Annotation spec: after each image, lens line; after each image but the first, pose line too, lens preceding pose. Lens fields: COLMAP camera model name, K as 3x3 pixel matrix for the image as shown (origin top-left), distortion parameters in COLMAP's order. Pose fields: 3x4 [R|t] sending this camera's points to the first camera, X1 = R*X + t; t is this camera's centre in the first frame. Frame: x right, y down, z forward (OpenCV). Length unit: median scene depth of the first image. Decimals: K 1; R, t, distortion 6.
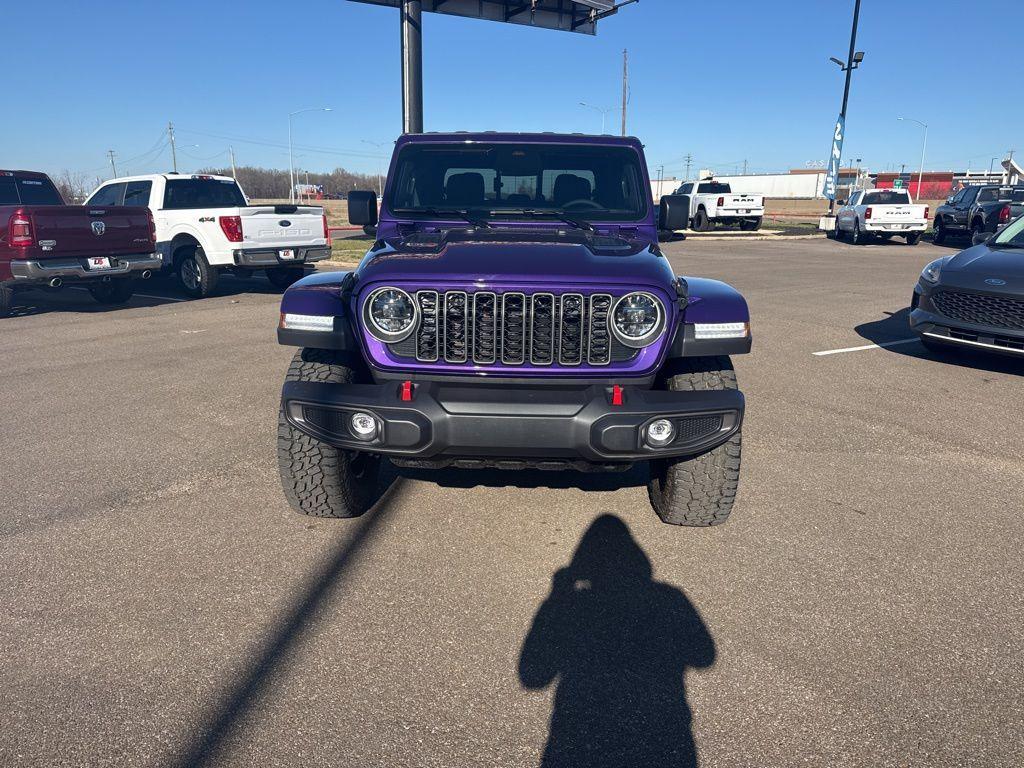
lens RADIAL K [[711.4, 0, 512.9], [0, 711.4, 394.8], [0, 0, 1]] dist [0.007070, 0.001854]
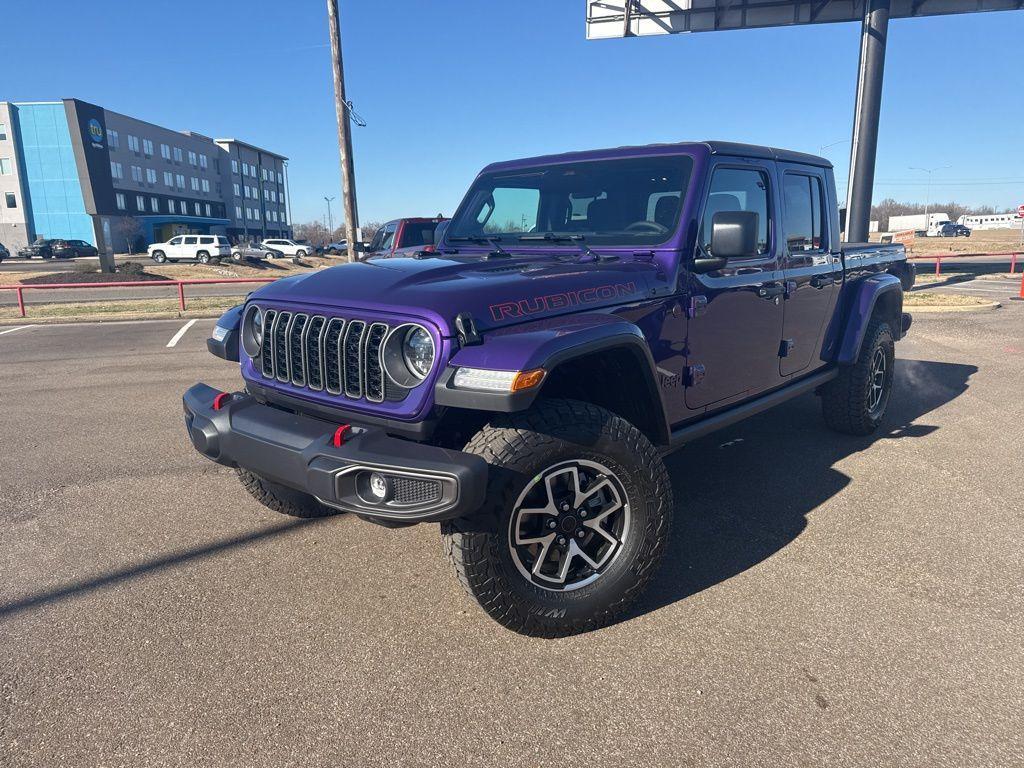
lens RADIAL K [[719.2, 0, 512.0], [0, 719.2, 384.0], [0, 0, 1]] dist [0.006410, -0.006211]
pose [[0.764481, 0.105730, -0.635916, 0.577039], [-0.146802, 0.989093, -0.012030, -0.056575], [0.627708, 0.102551, 0.771664, 0.294470]]
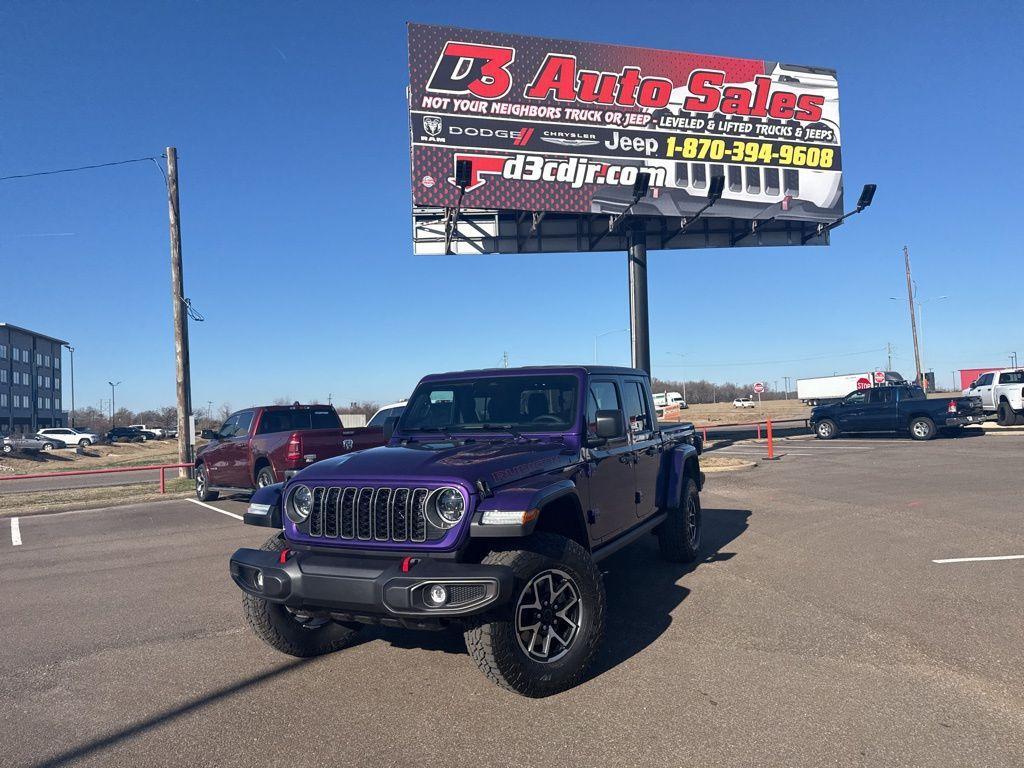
lens RADIAL K [[708.1, 0, 516.5], [0, 708.1, 380.5], [0, 0, 1]] dist [0.009917, 0.003934]
pose [[0.911586, -0.064806, -0.405968, 0.593260], [-0.059854, 0.956053, -0.287019, 0.026709], [0.406728, 0.285941, 0.867646, -0.108896]]
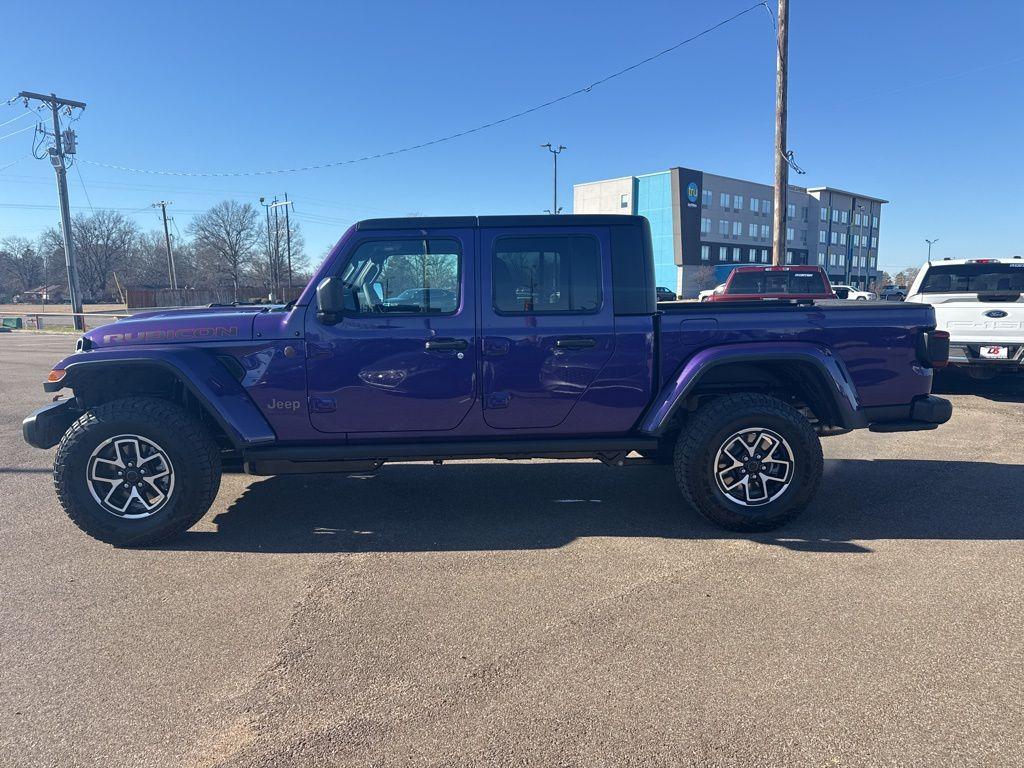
lens RADIAL K [[719.2, 0, 512.0], [0, 719.2, 384.0], [0, 0, 1]] dist [0.006410, -0.006211]
pose [[0.083149, 0.113908, -0.990006, 1.279564], [-0.249553, 0.964172, 0.089976, -0.305516], [0.964785, 0.239578, 0.108596, 1.221331]]
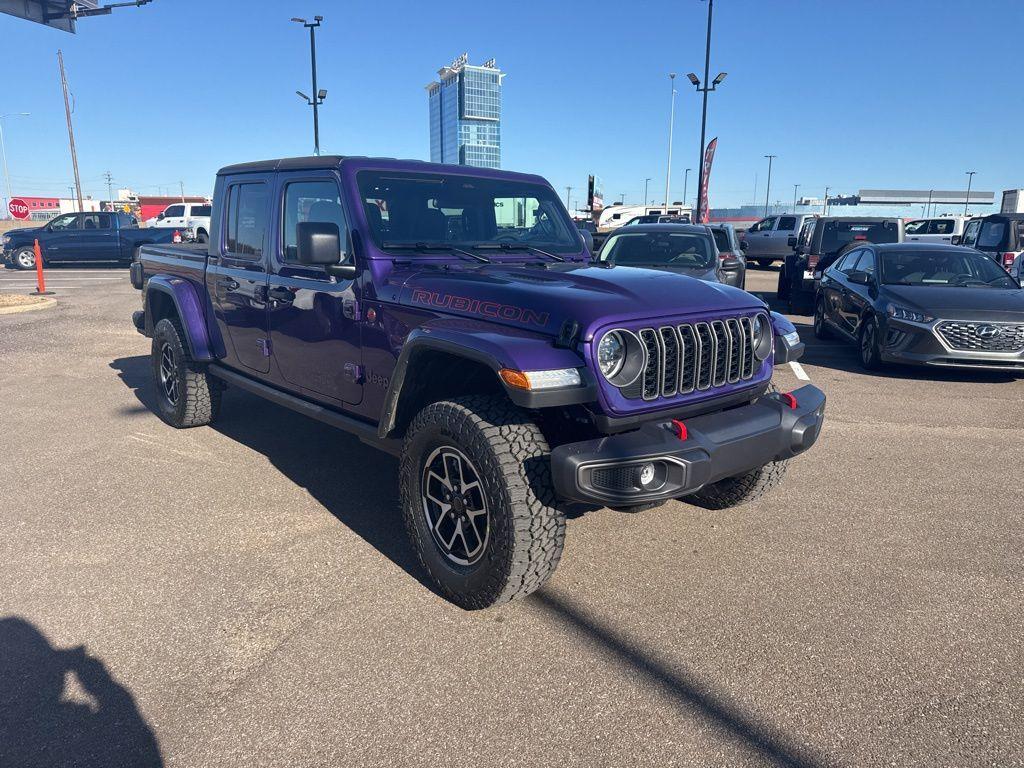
lens RADIAL K [[719.2, 0, 512.0], [0, 719.2, 384.0], [0, 0, 1]] dist [0.006410, -0.006211]
pose [[0.742446, -0.140255, 0.655059, -0.656557], [0.170483, 0.985201, 0.017715, -0.084572], [-0.647850, 0.098524, 0.755370, 0.264925]]
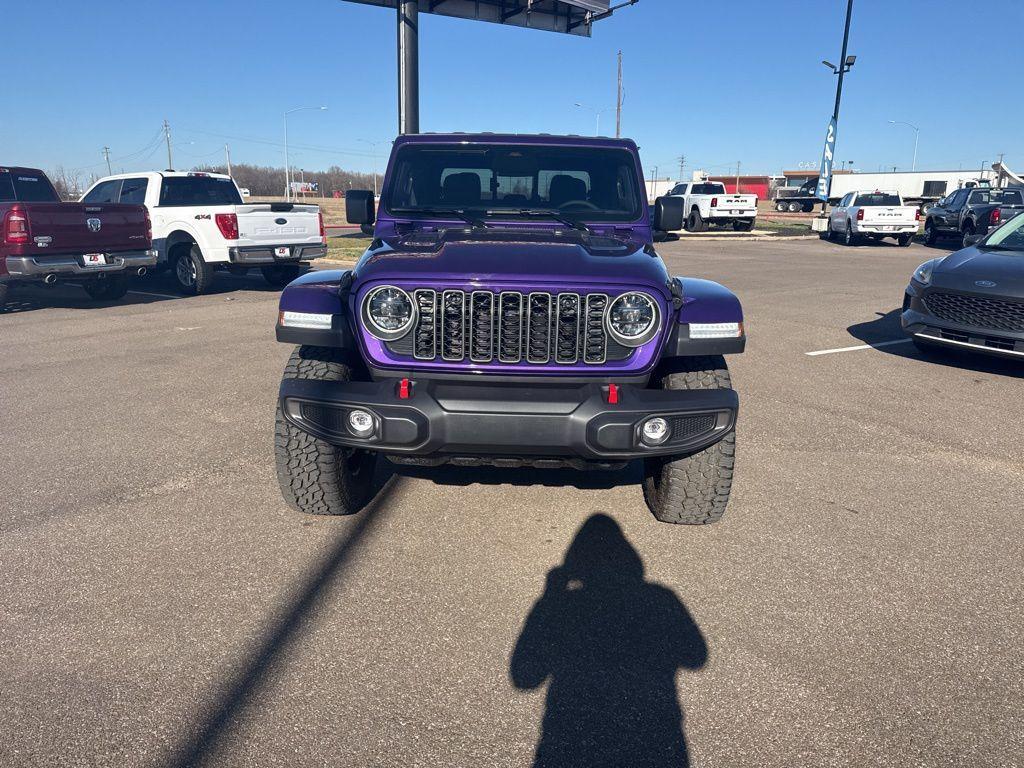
lens RADIAL K [[711.2, 0, 512.0], [0, 711.2, 384.0], [0, 0, 1]] dist [0.008806, -0.000160]
pose [[0.999961, 0.004654, 0.007492, -0.002711], [-0.004555, 0.999903, -0.013147, 0.000431], [-0.007552, 0.013112, 0.999886, -0.005866]]
